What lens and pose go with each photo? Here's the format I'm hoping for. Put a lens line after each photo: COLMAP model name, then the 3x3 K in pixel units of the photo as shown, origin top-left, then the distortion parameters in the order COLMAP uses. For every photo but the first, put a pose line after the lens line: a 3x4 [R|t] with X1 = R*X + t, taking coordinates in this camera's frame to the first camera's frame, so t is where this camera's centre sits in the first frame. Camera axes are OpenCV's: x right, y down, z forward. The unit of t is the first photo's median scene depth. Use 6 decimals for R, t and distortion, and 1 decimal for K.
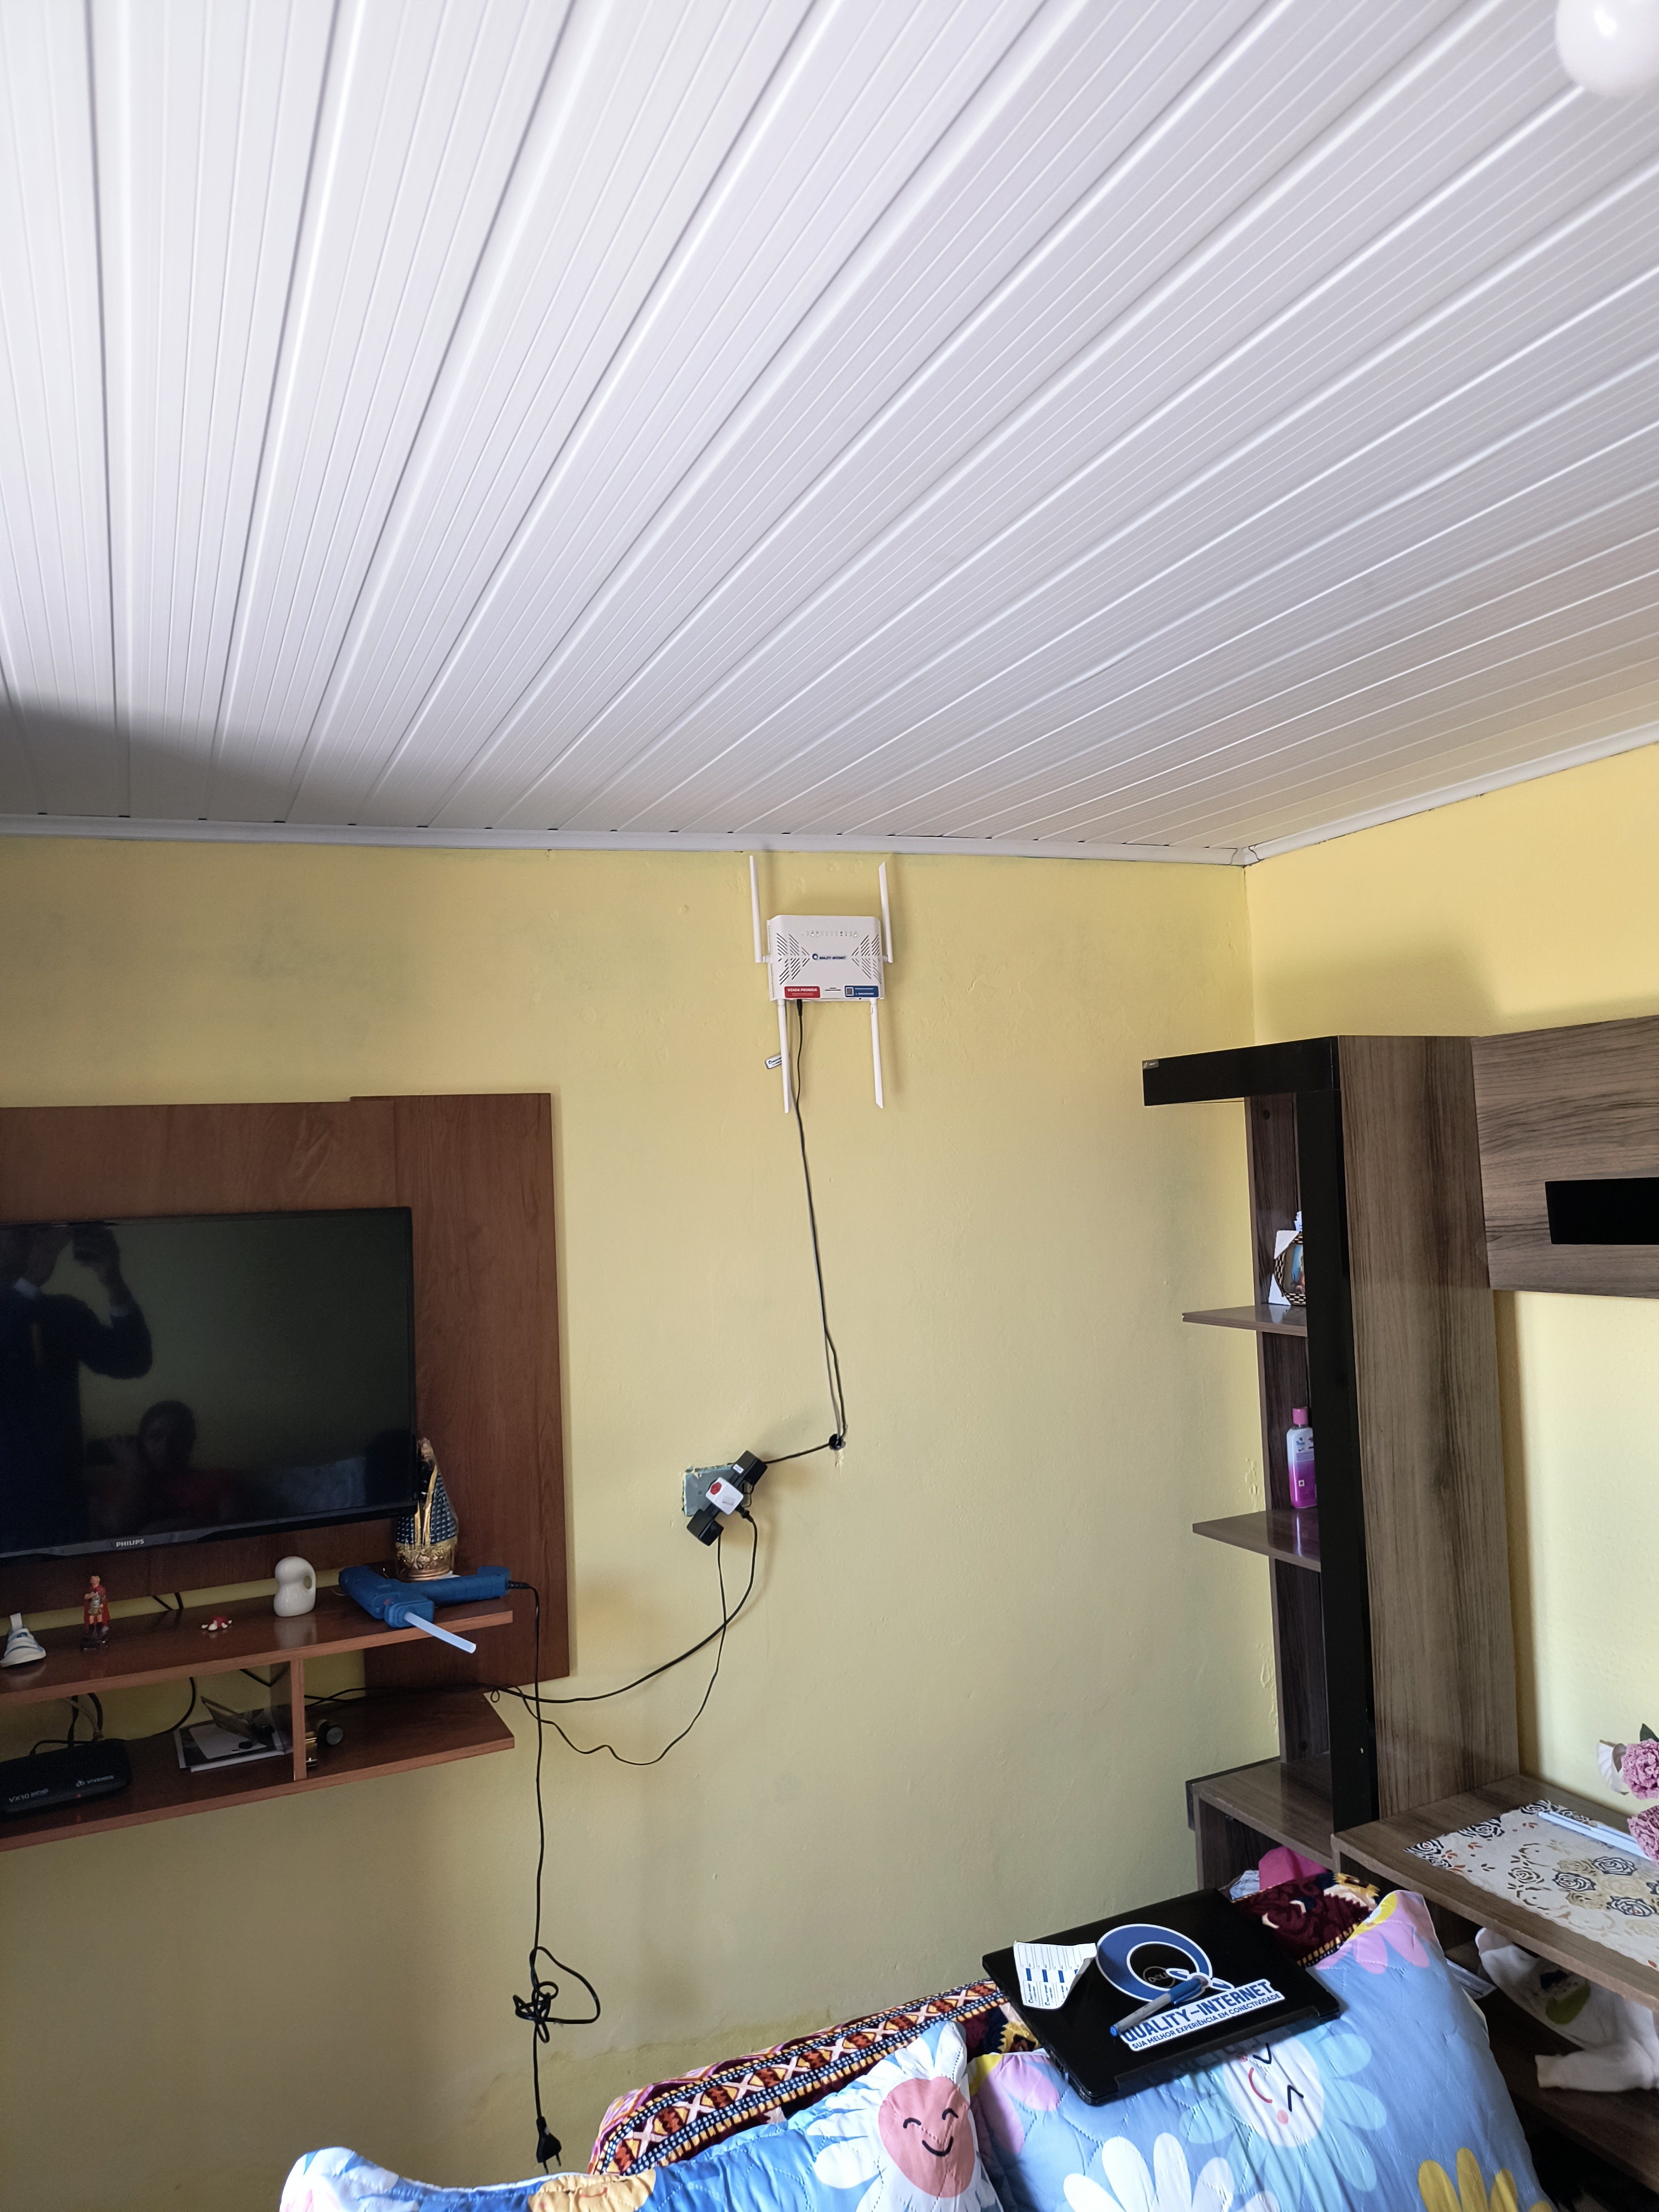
lens RADIAL K [[1556.6, 0, 830.6], [0, 1556.6, 1106.3], [0, 0, 1]] dist [-0.009588, -0.008934]
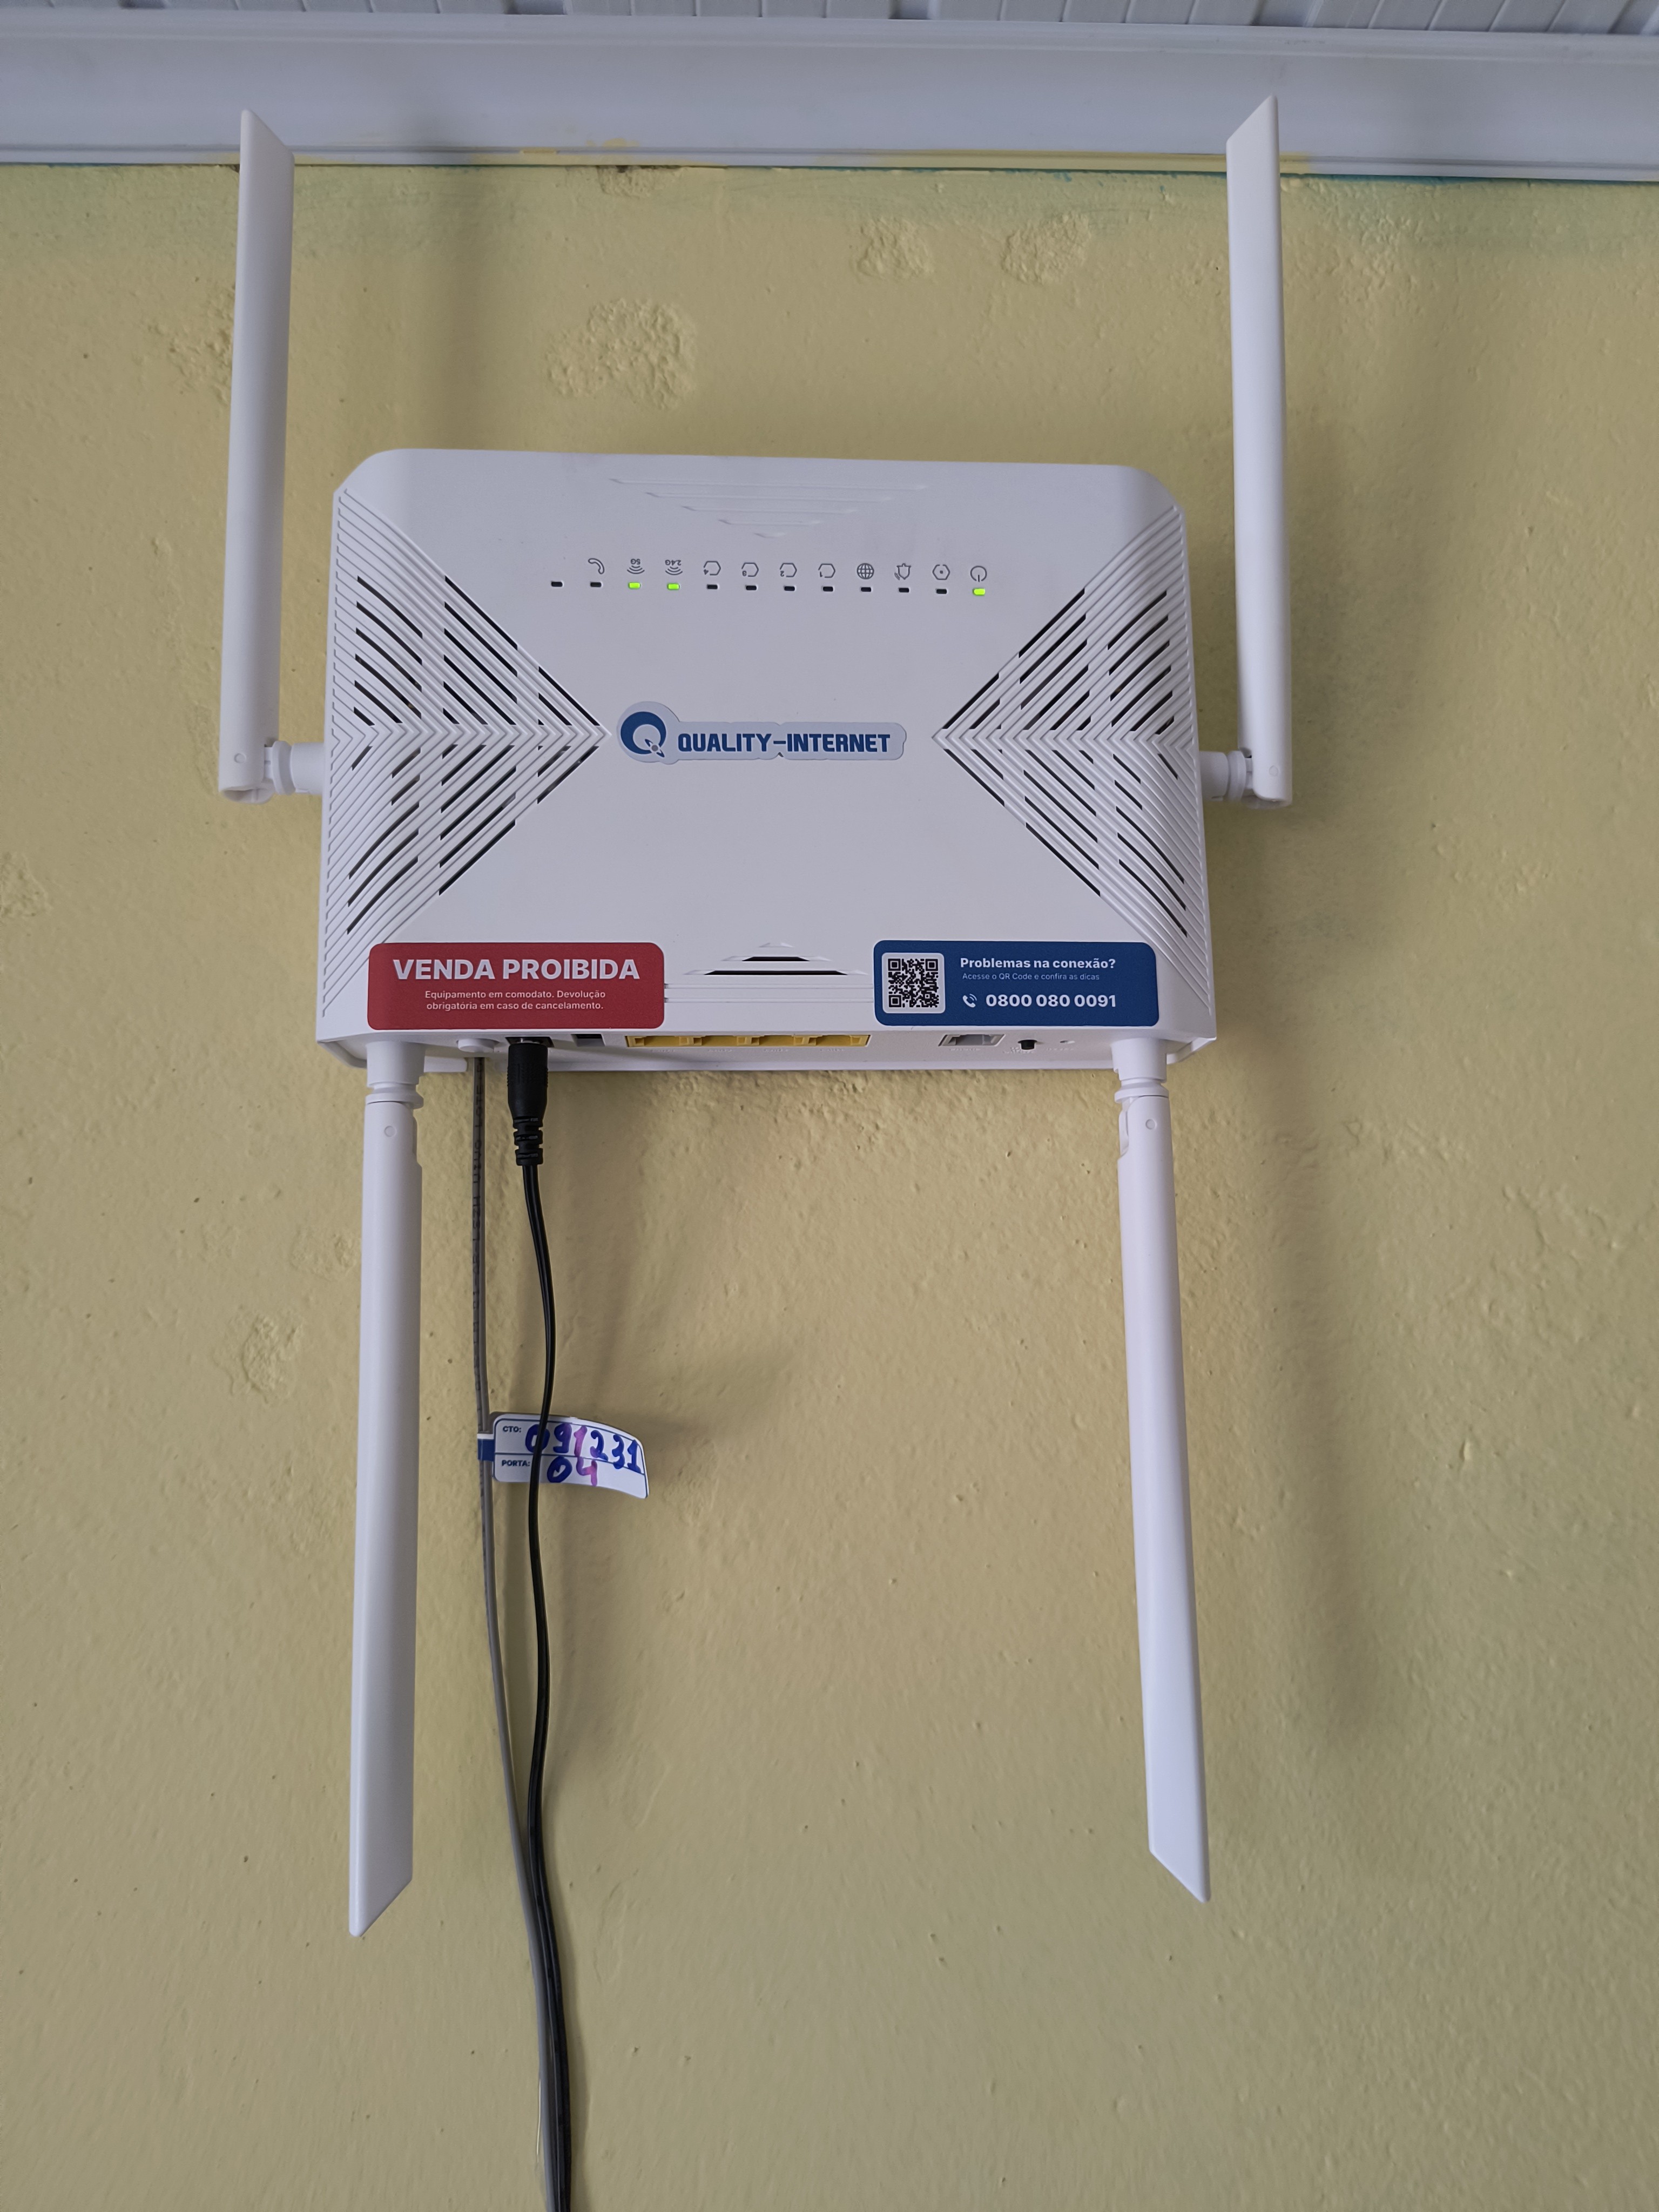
lens RADIAL K [[1556.6, 0, 830.5], [0, 1556.6, 1105.3], [0, 0, 1]] dist [-0.009588, -0.008934]
pose [[0.922898, -0.022896, -0.384363, 0.056616], [-0.028604, 0.991395, -0.127738, -0.046184], [0.383980, 0.128883, 0.914302, 0.877839]]
